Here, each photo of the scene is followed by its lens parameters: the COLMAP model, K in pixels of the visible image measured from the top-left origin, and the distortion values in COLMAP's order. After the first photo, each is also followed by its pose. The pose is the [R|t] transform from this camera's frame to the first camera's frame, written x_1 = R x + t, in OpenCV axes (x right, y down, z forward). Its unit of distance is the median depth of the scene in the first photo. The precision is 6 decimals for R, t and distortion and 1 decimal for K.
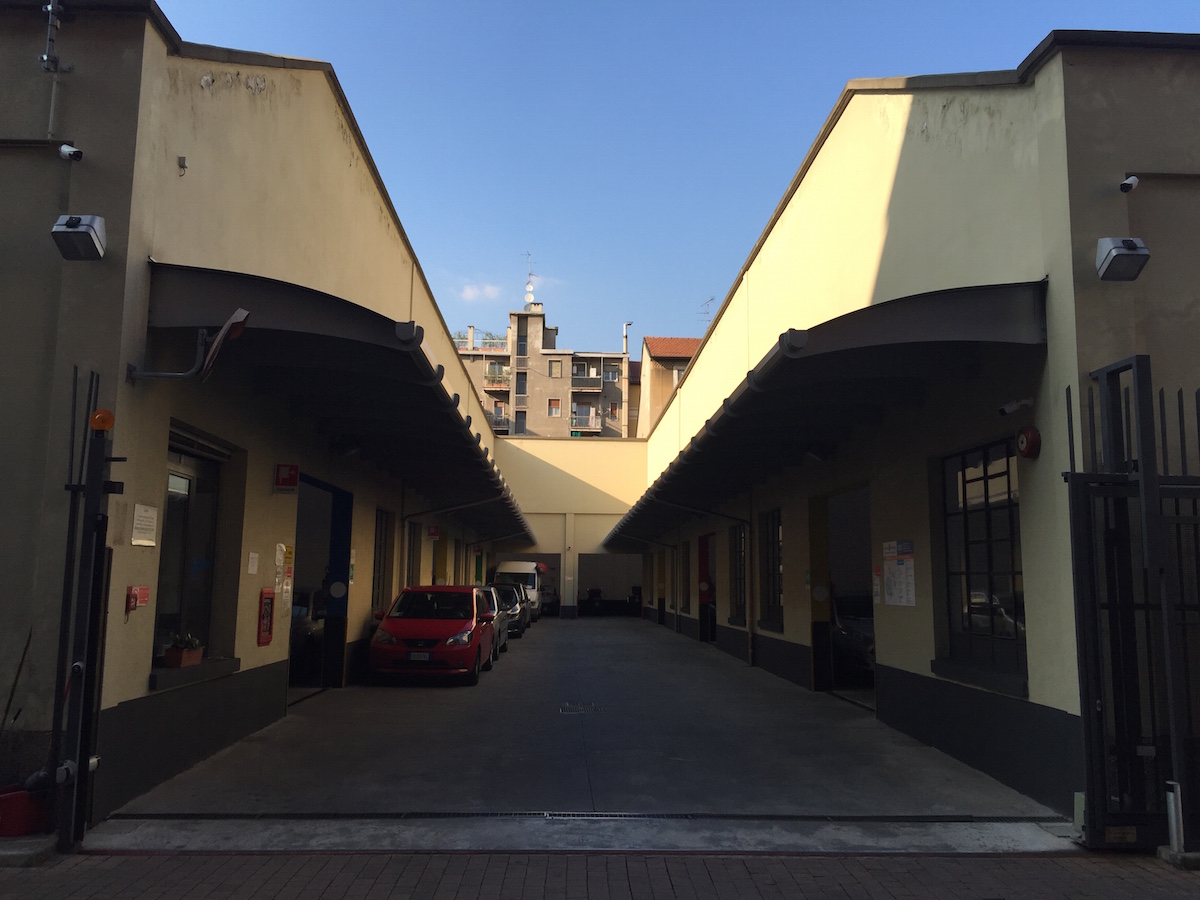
lens RADIAL K [[1012.8, 0, 599.9], [0, 1012.8, 449.5], [0, 0, 1]] dist [0.008119, -0.001145]
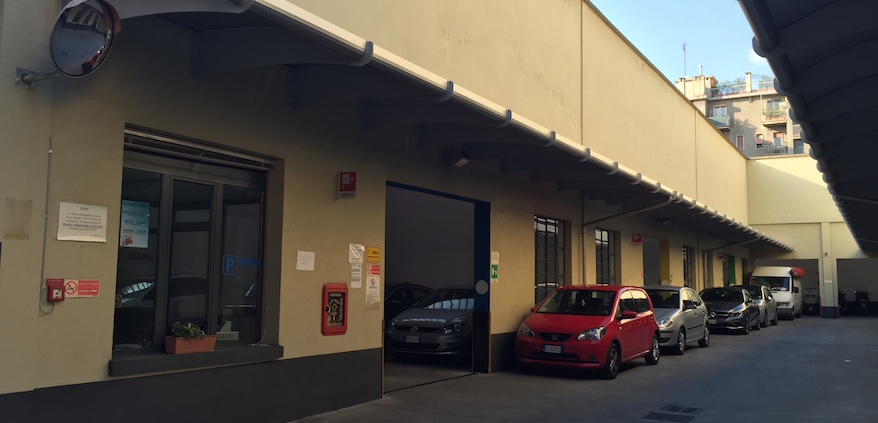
lens RADIAL K [[736.2, 0, 439.3], [0, 736.2, 210.0], [0, 0, 1]] dist [0.030399, -0.009129]
pose [[0.839564, -0.051342, -0.540830, 0.081109], [0.066610, 0.997741, 0.008685, 0.022021], [0.539162, -0.043316, 0.841087, 0.149610]]
